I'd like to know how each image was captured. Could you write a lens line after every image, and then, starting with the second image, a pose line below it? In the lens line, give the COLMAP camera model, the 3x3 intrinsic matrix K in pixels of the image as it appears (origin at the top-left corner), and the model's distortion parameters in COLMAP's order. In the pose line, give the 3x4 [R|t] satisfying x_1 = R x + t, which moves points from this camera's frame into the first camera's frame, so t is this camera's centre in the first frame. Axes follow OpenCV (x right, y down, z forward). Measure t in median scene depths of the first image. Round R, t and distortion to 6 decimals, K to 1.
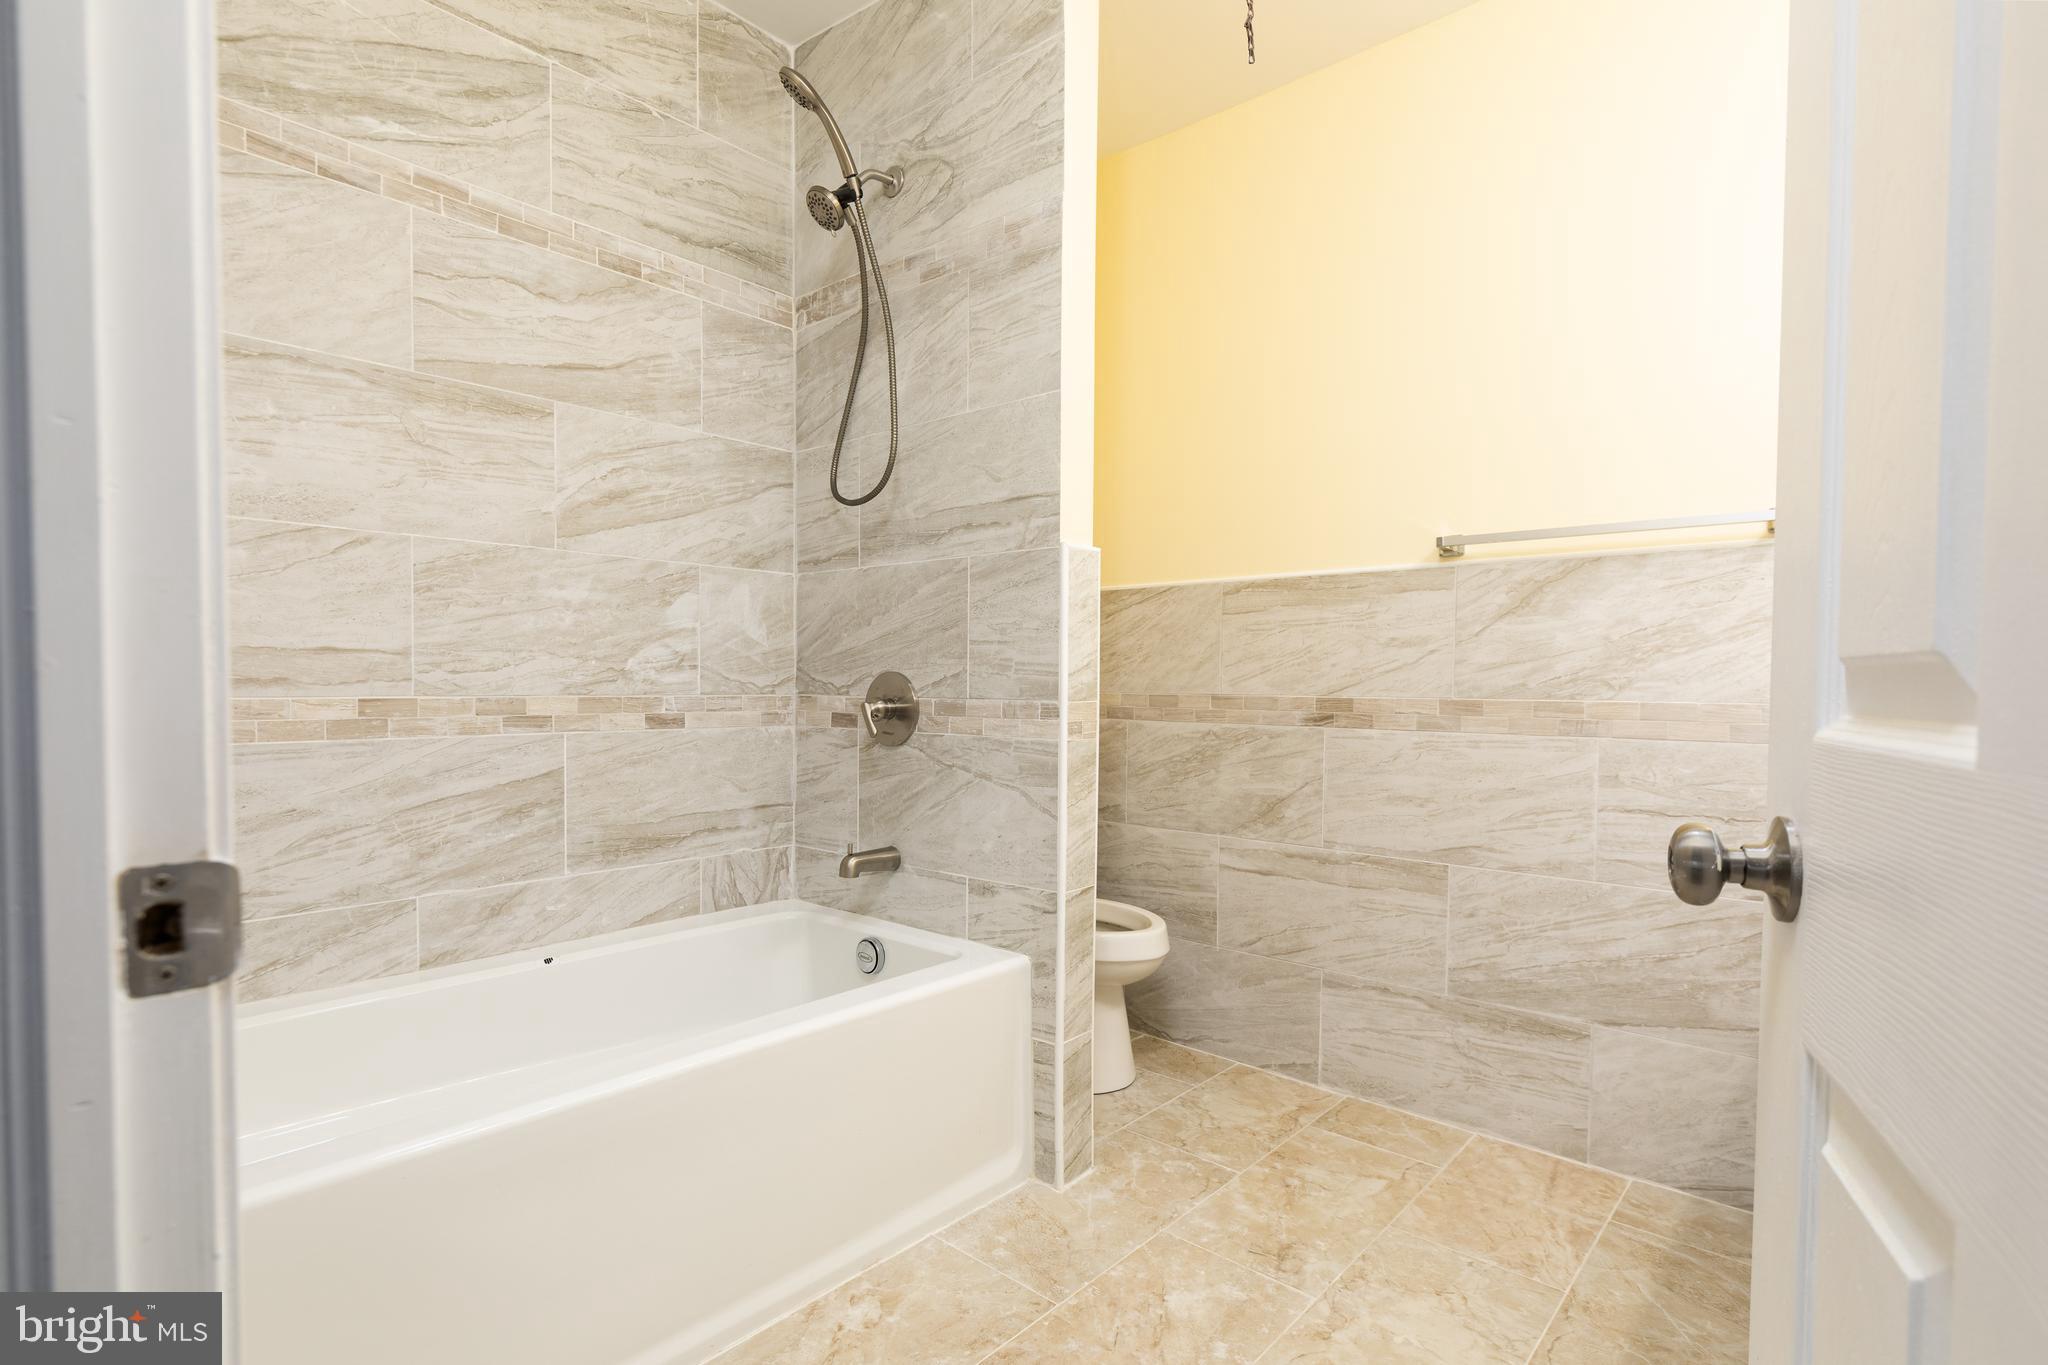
lens RADIAL K [[1028.9, 0, 1016.8], [0, 1028.9, 702.1], [0, 0, 1]] dist [0.008741, 0.003442]
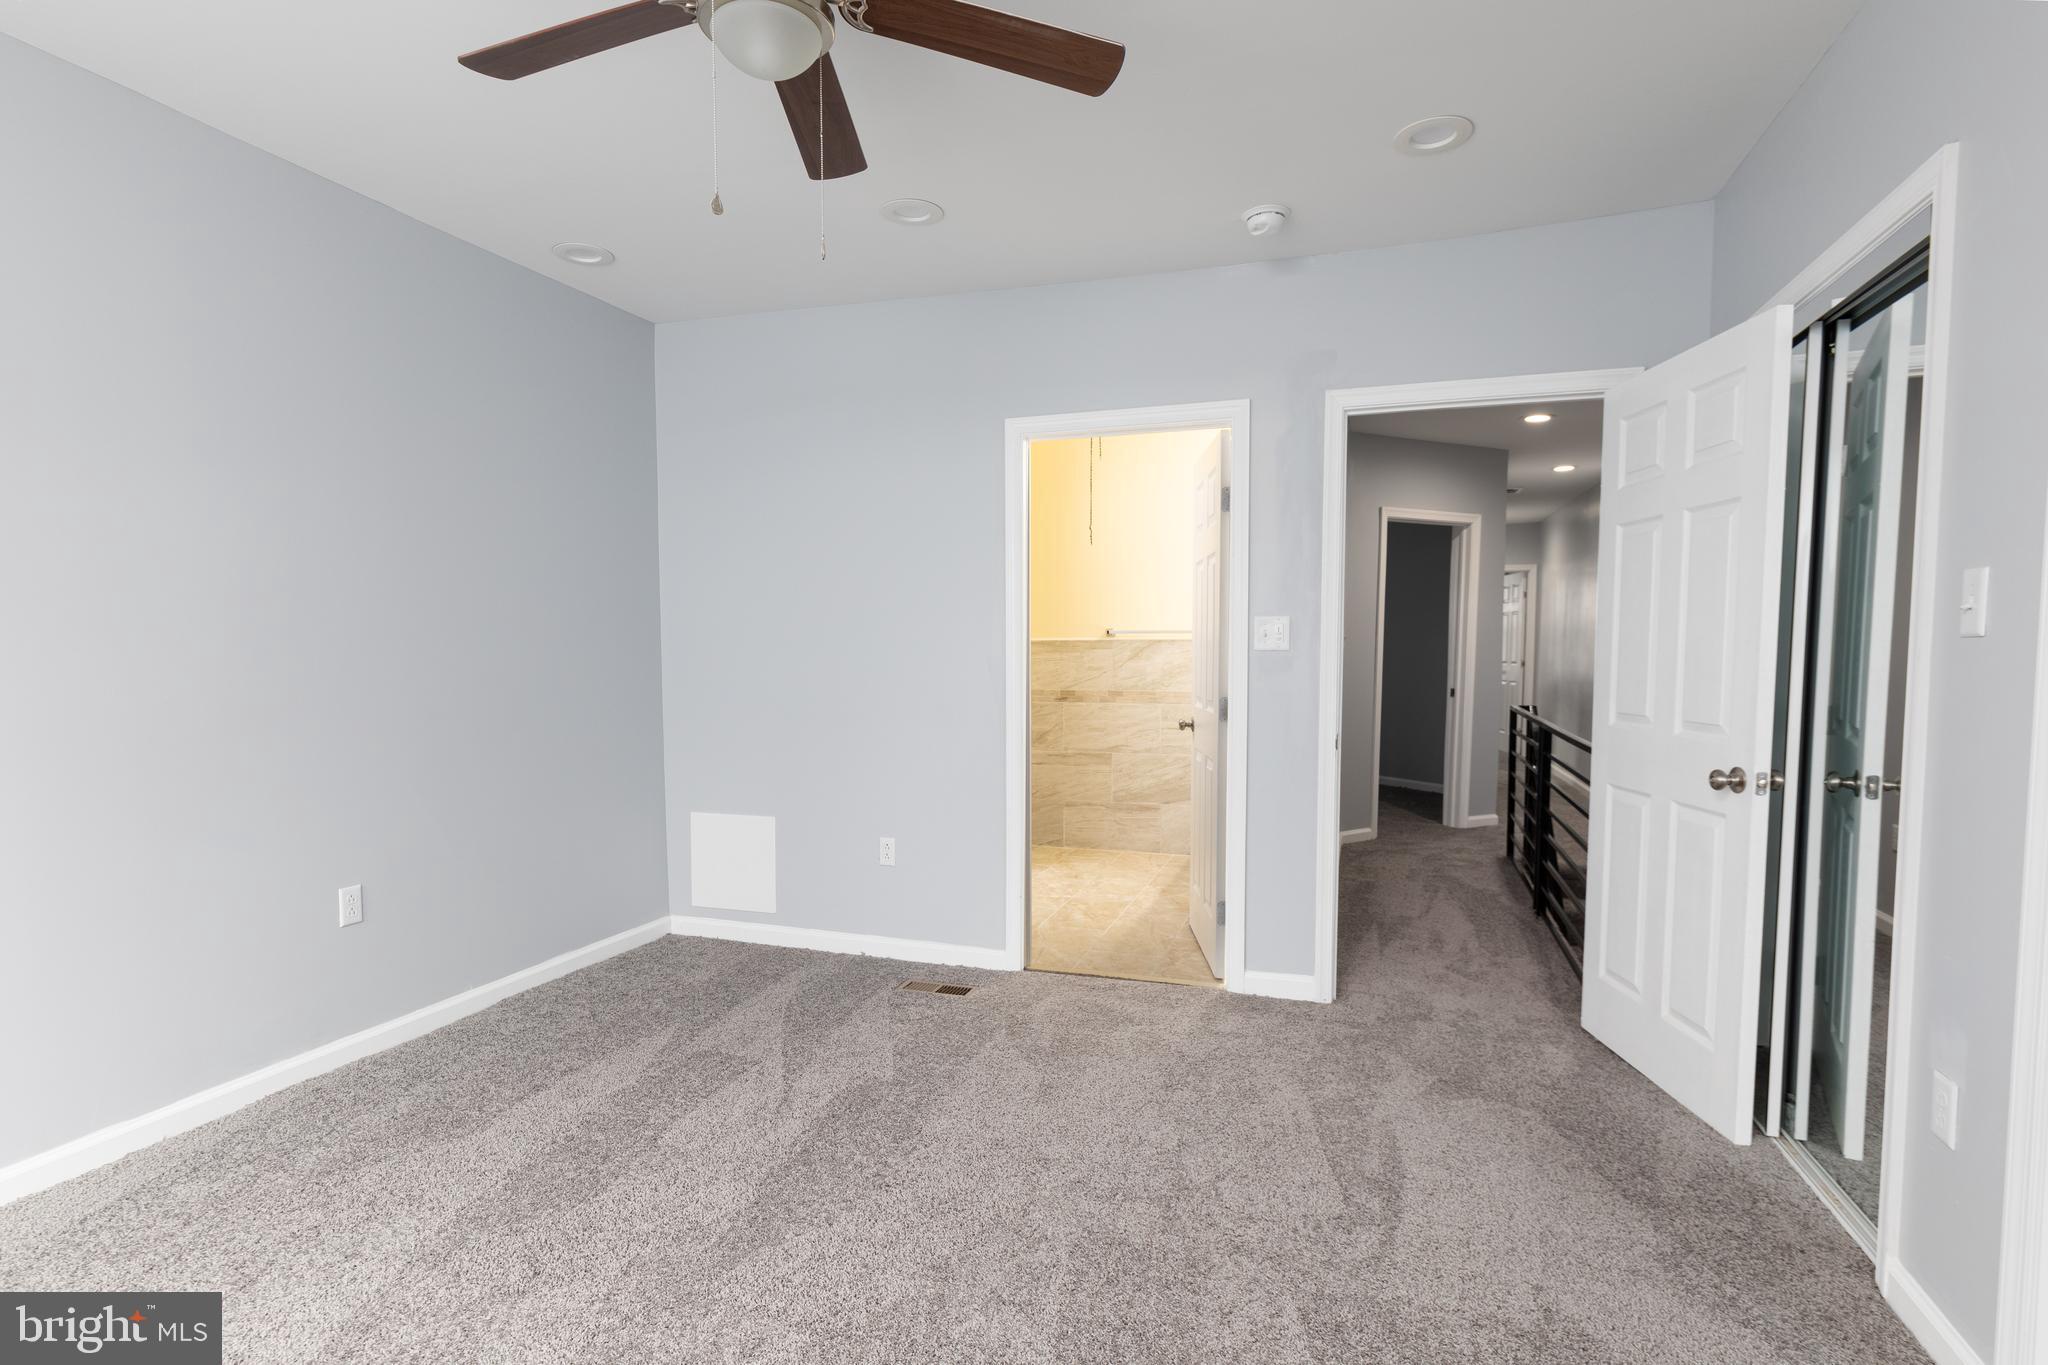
lens RADIAL K [[1028.9, 0, 1021.4], [0, 1028.9, 670.9], [0, 0, 1]] dist [0.008741, 0.003442]
pose [[0.920004, -0.019508, 0.391423, -0.843399], [0.018226, 0.999809, 0.006992, -0.077207], [-0.391484, 0.000701, 0.920184, -1.369807]]
